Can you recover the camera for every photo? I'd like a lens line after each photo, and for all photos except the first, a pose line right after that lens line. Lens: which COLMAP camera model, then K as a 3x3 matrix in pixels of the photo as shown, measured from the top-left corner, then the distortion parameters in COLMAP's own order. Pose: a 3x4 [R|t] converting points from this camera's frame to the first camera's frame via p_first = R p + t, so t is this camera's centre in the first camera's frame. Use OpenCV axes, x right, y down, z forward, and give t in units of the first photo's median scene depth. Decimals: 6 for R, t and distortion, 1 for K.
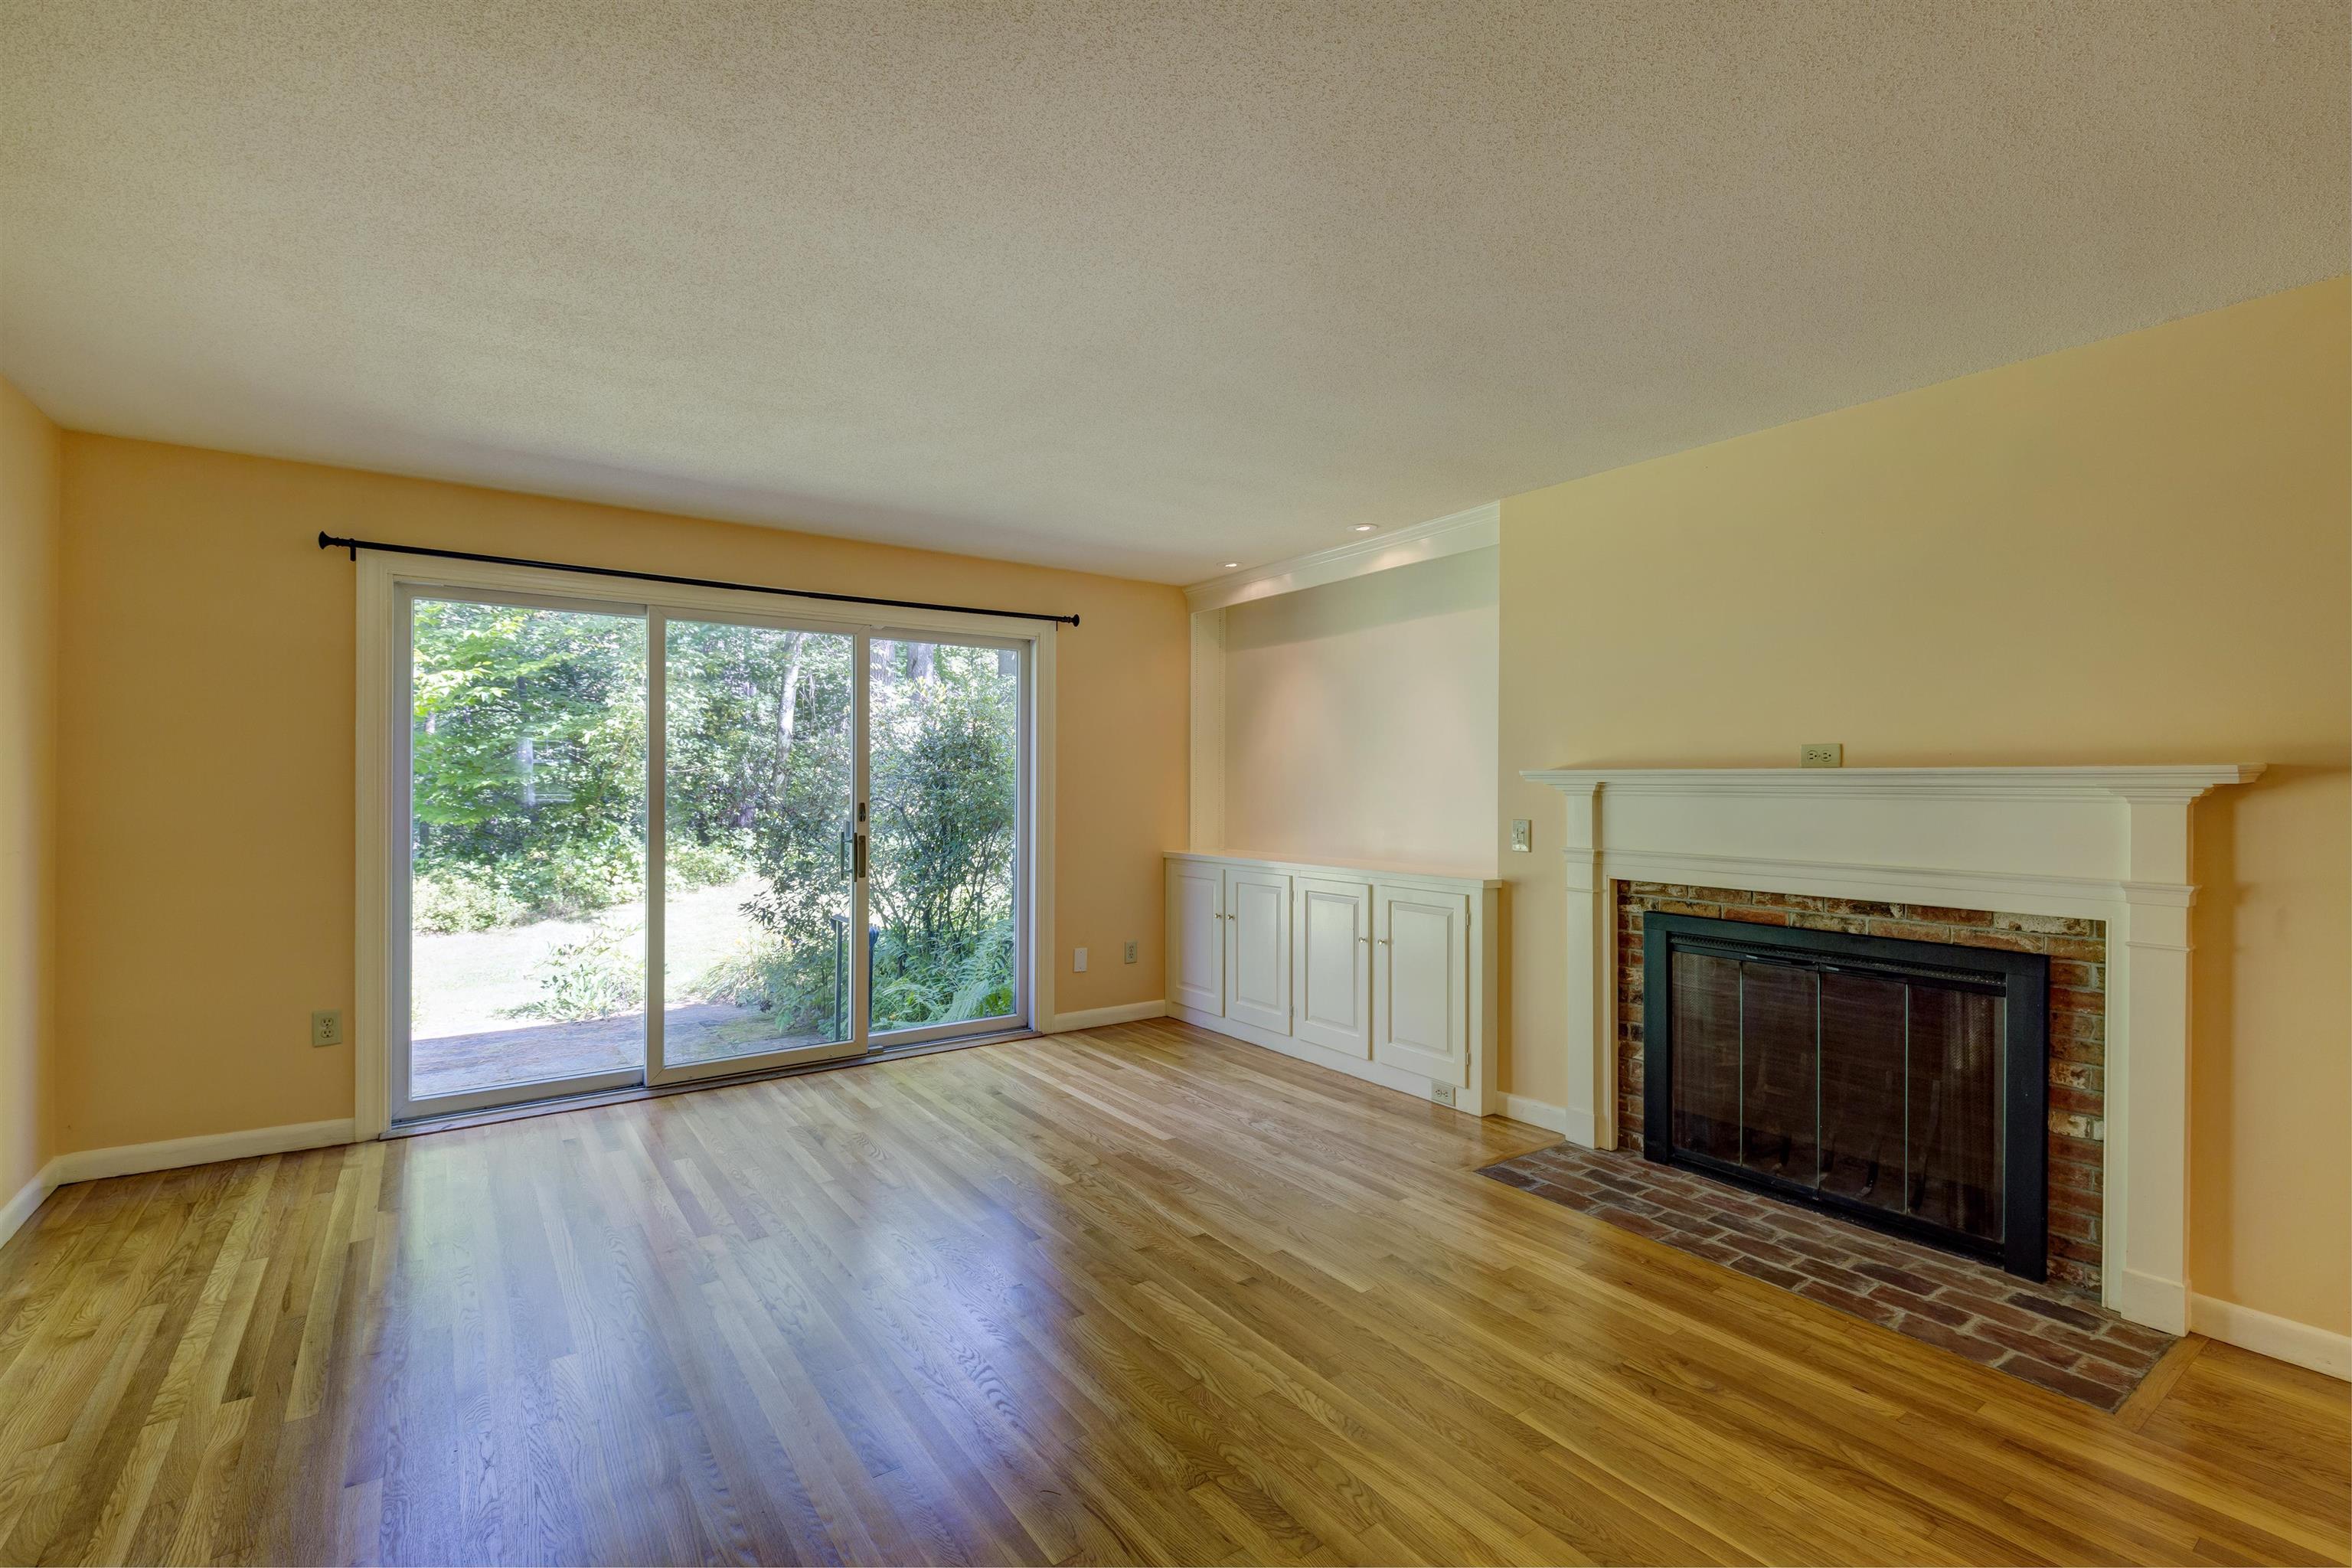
lens RADIAL K [[1046.6, 0, 1167.3], [0, 1046.6, 780.8], [0, 0, 1]] dist [0.013572, -0.010834]
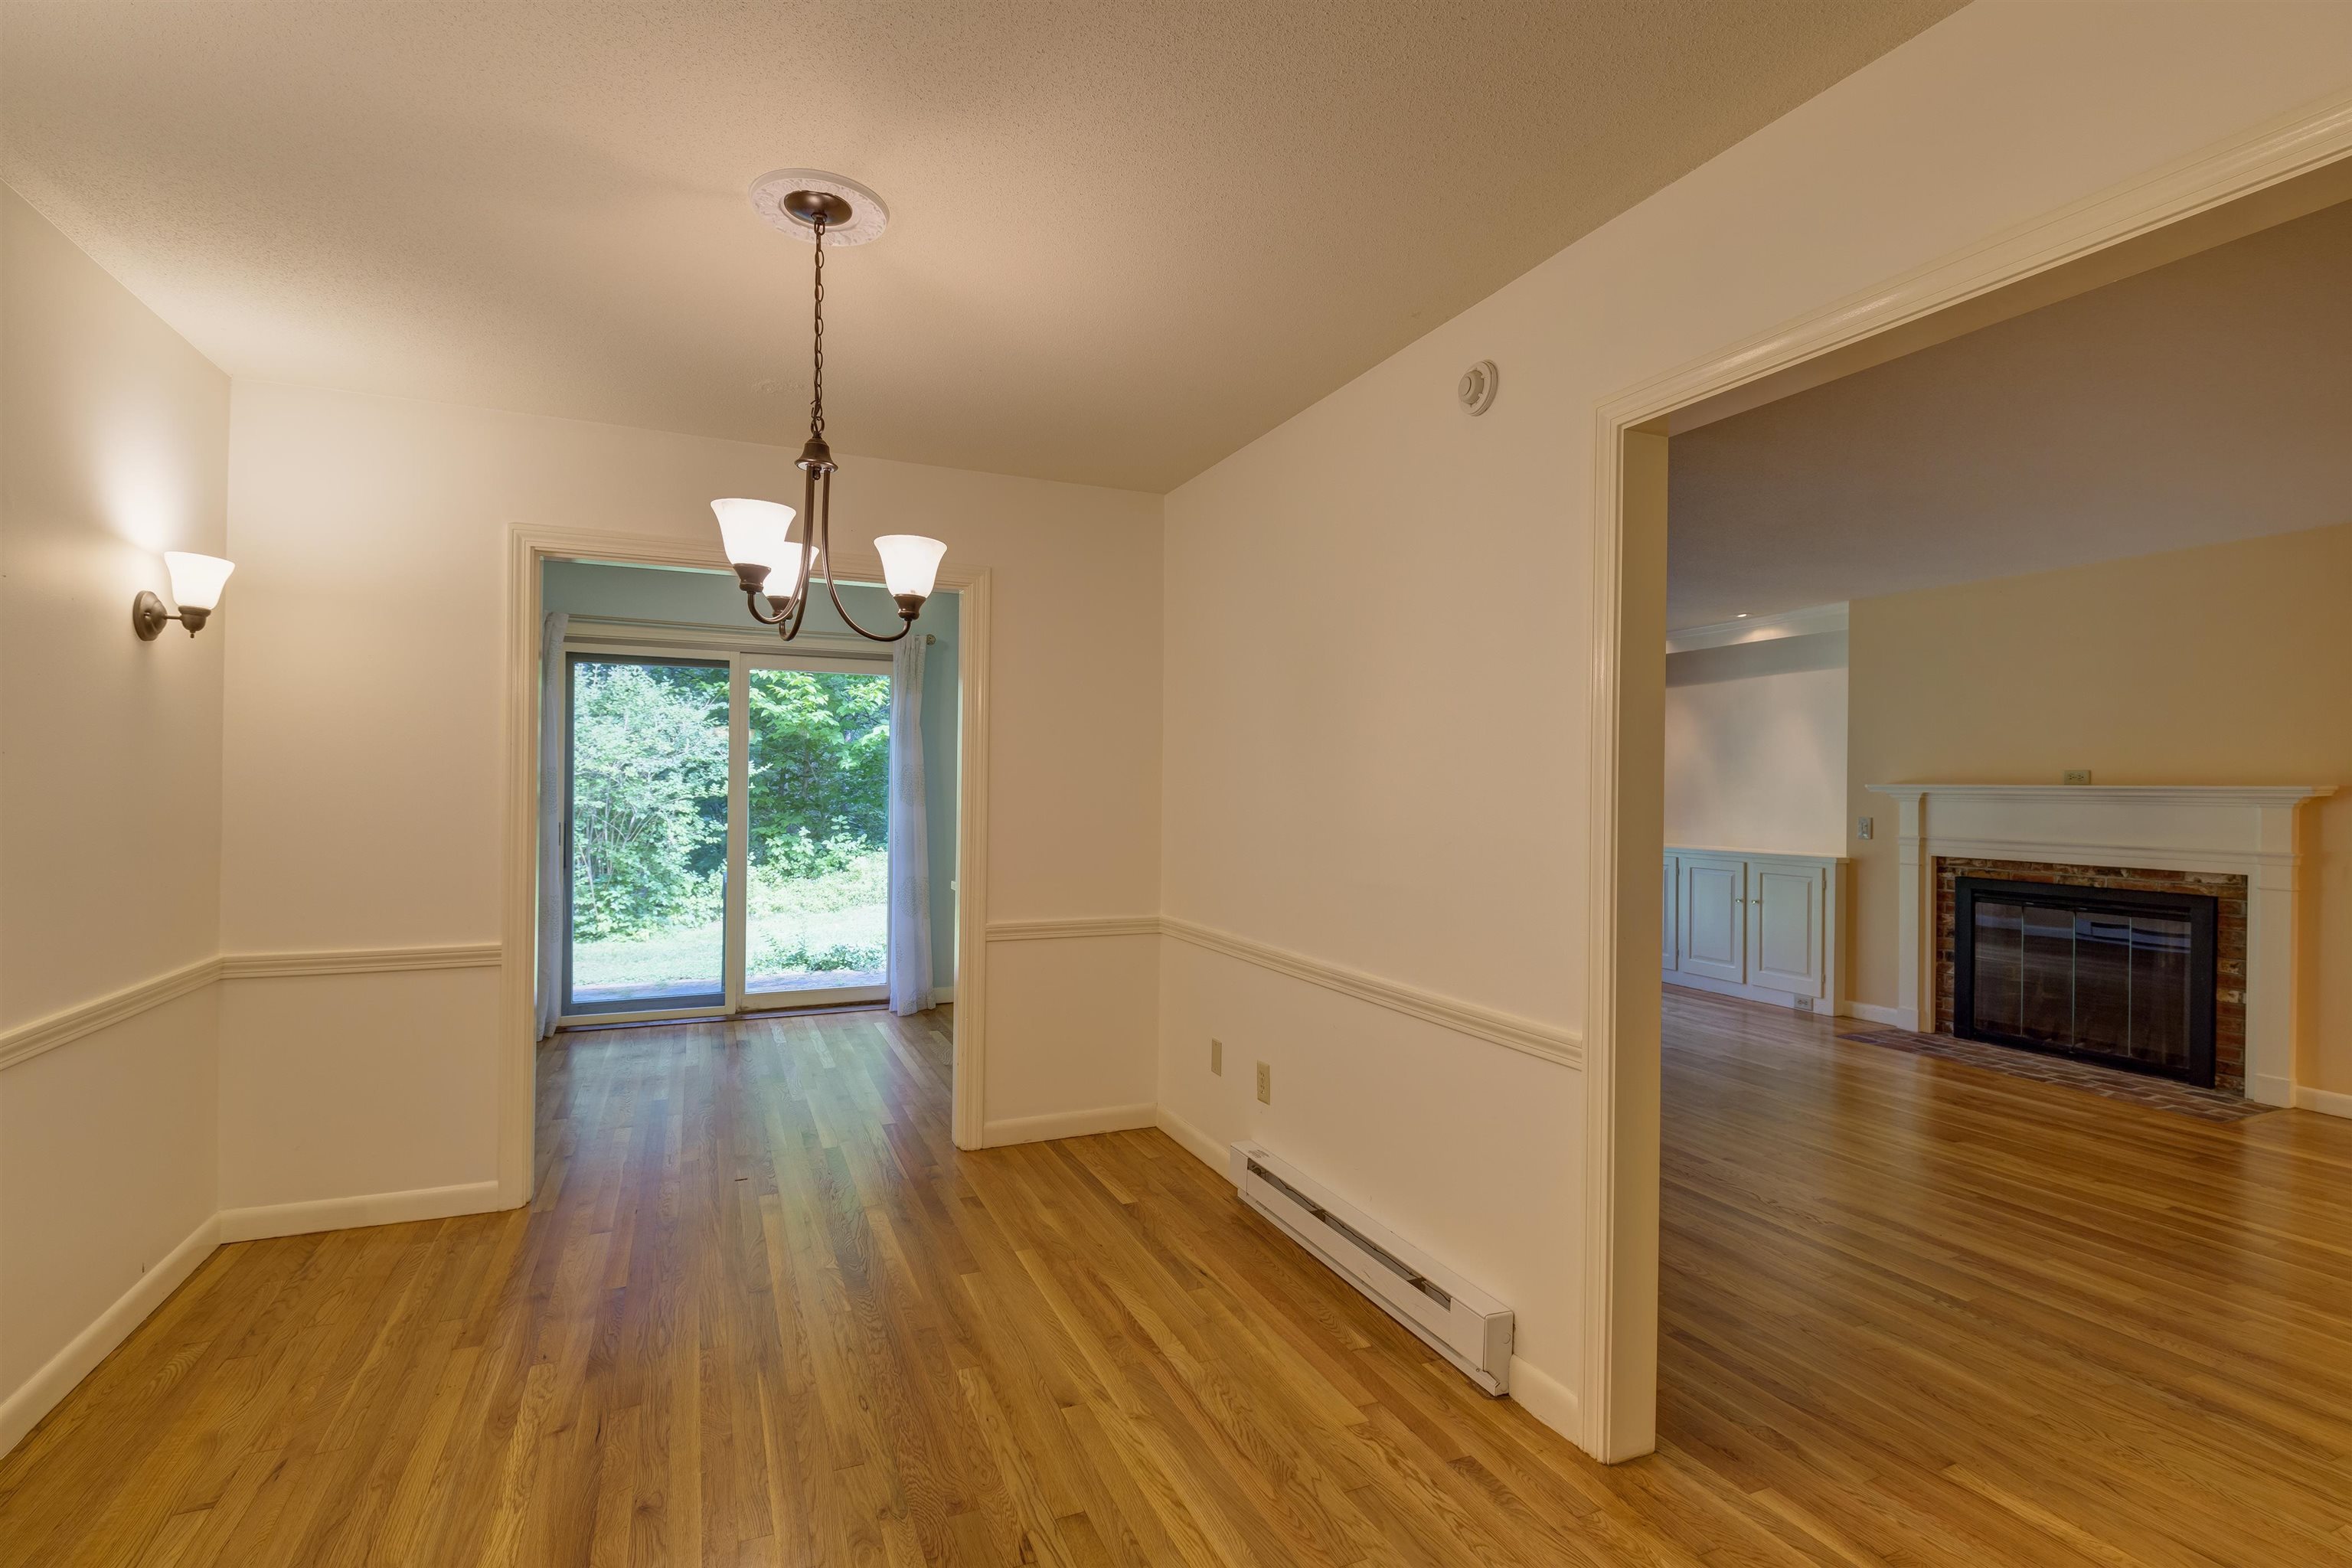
lens RADIAL K [[1090.6, 0, 1174.0], [0, 1090.6, 779.6], [0, 0, 1]] dist [0.008292, -0.011312]
pose [[0.979061, 0.006032, -0.203476, -0.336311], [-0.007190, 0.999962, -0.004954, -0.001968], [0.203438, 0.006314, 0.979067, -0.788156]]
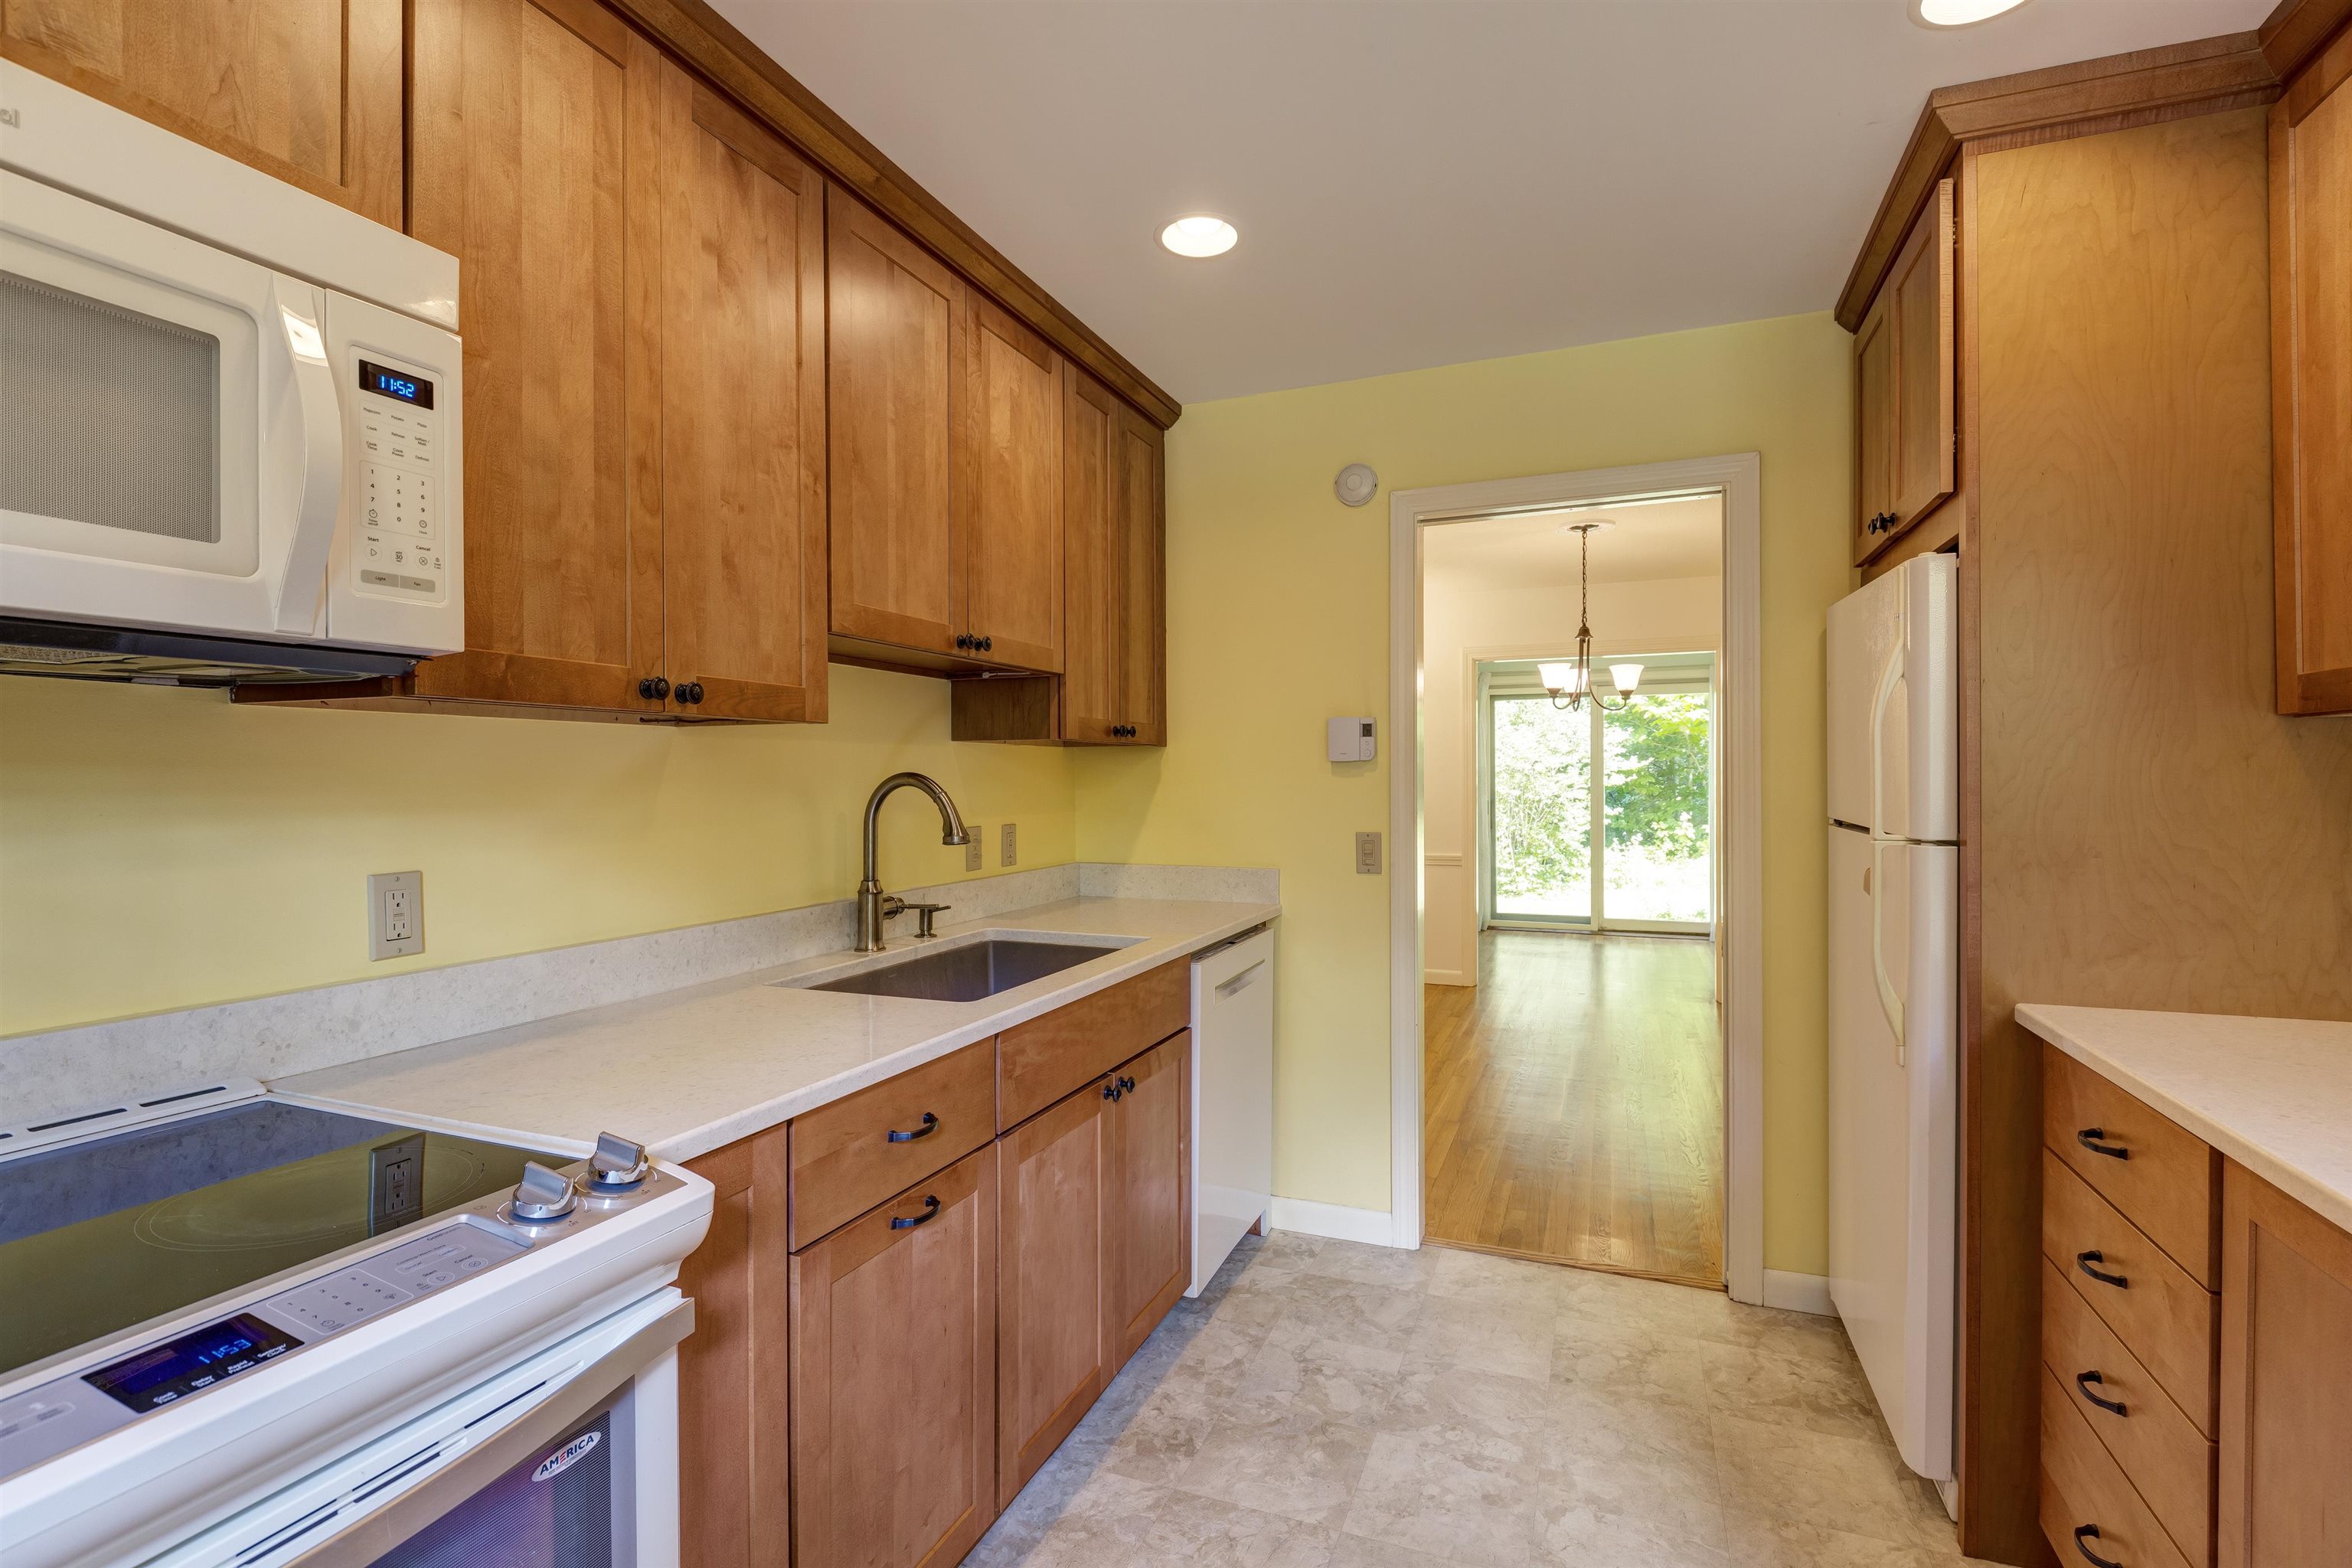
lens RADIAL K [[1090.6, 0, 1174.0], [0, 1090.6, 783.9], [0, 0, 1]] dist [0.008292, -0.011312]
pose [[0.540969, 0.000782, -0.841042, 0.210253], [0.007620, 0.999954, 0.005831, -0.000986], [0.841008, -0.009563, 0.540938, -1.407080]]
